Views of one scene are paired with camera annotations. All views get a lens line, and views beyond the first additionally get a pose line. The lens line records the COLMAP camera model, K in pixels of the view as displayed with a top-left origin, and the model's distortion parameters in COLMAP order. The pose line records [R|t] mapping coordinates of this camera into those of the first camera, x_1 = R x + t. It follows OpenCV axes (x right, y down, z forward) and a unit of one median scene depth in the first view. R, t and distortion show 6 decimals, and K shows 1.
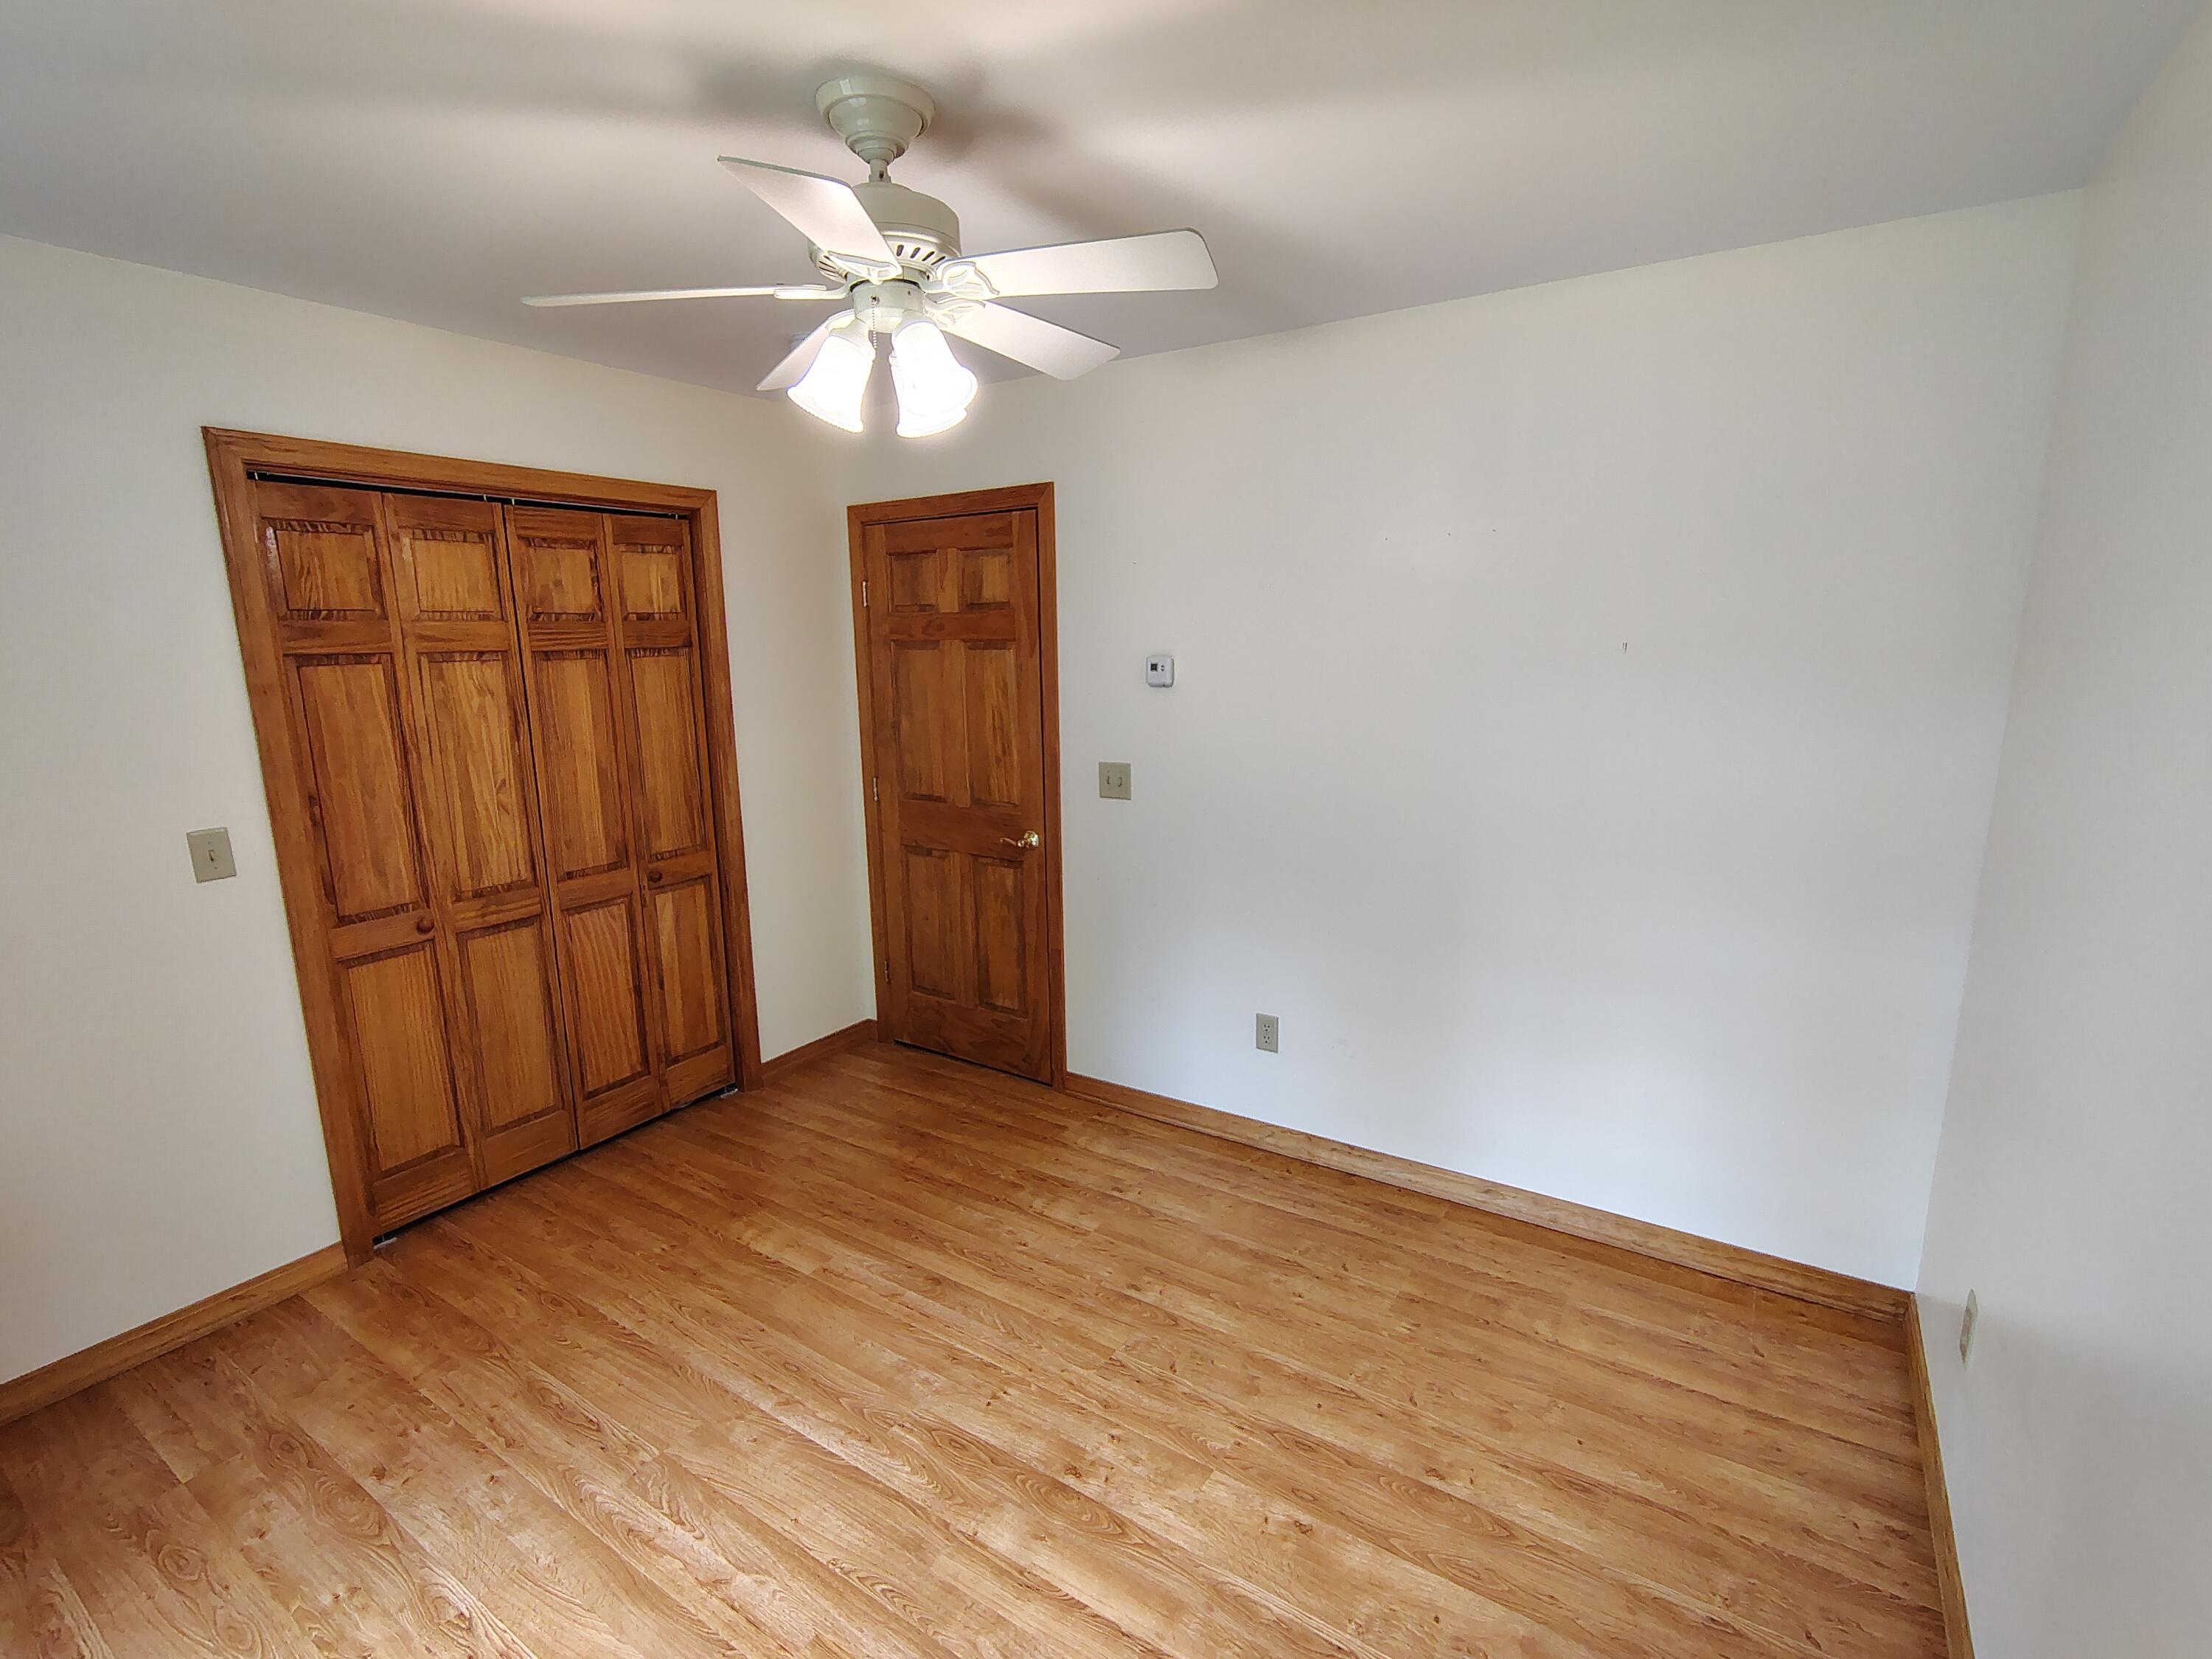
lens RADIAL K [[1031.5, 0, 1100.4], [0, 1031.5, 831.6], [0, 0, 1]] dist [-0.005985, 0.001712]
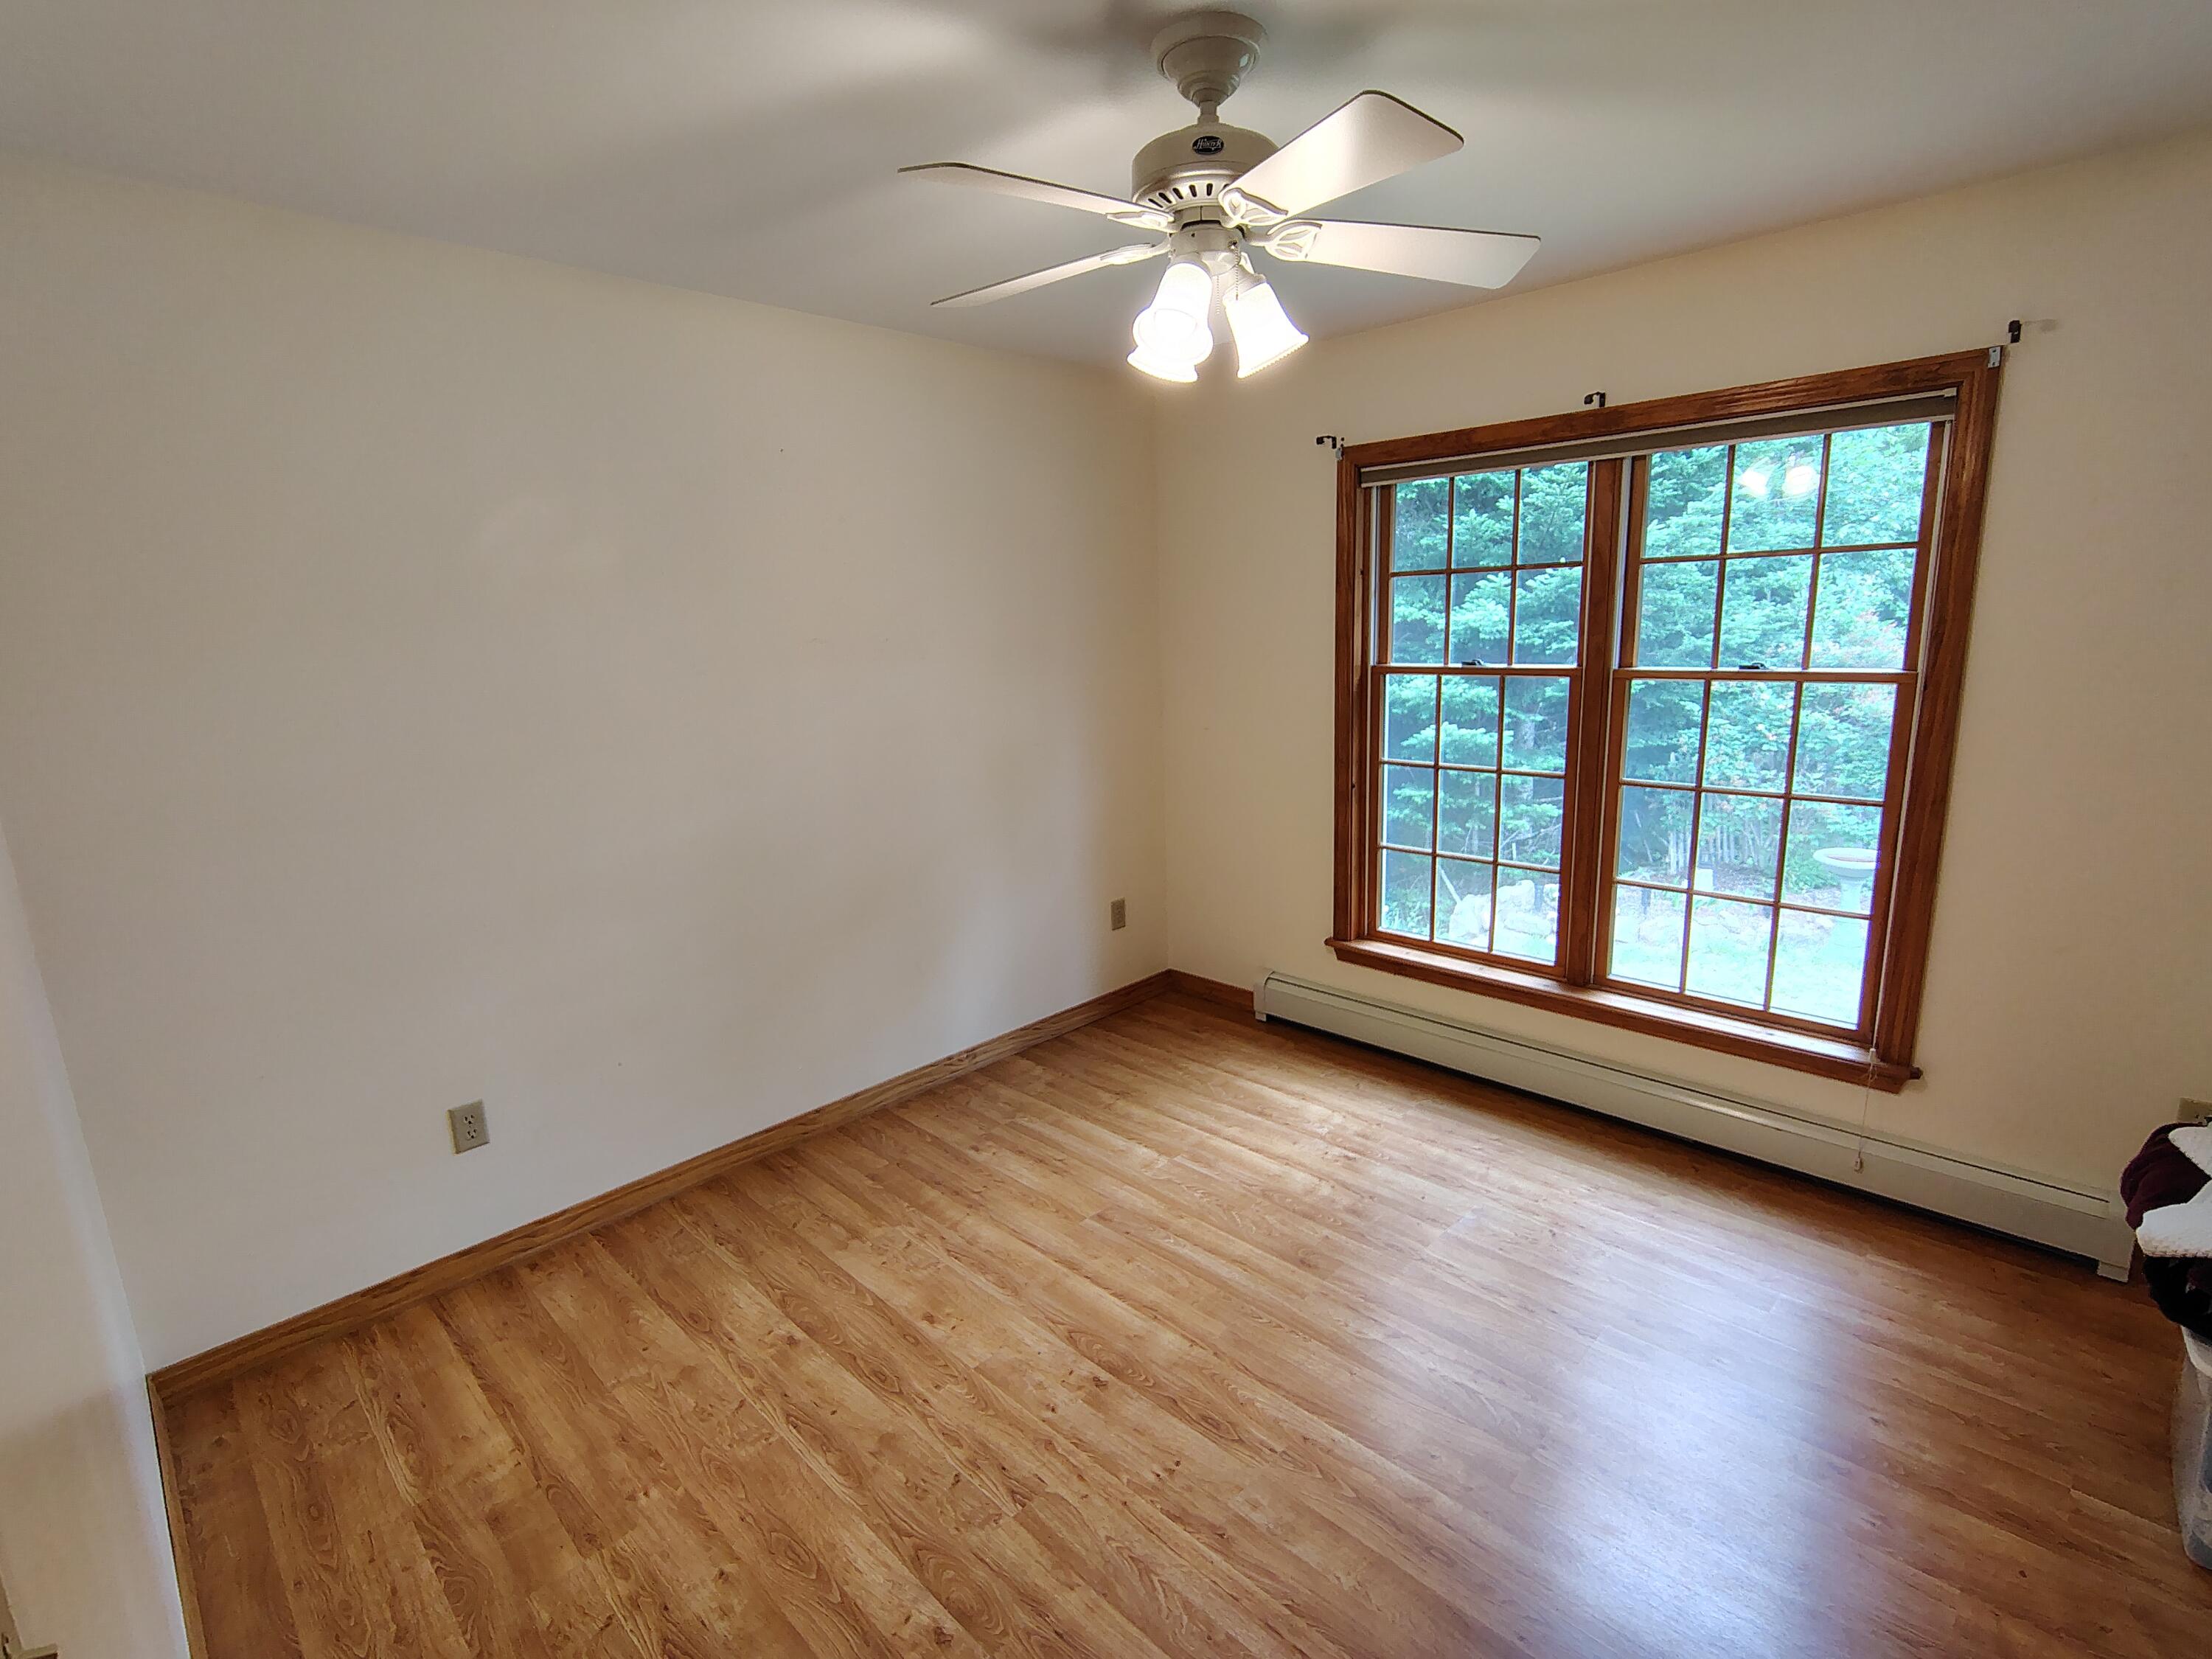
lens RADIAL K [[1031.5, 0, 1107.8], [0, 1031.5, 841.6], [0, 0, 1]] dist [-0.005985, 0.001712]
pose [[-0.981094, 0.005383, 0.193459, -0.232139], [0.082954, 0.914829, 0.395230, -0.293792], [-0.174854, 0.403806, -0.897979, 1.650493]]
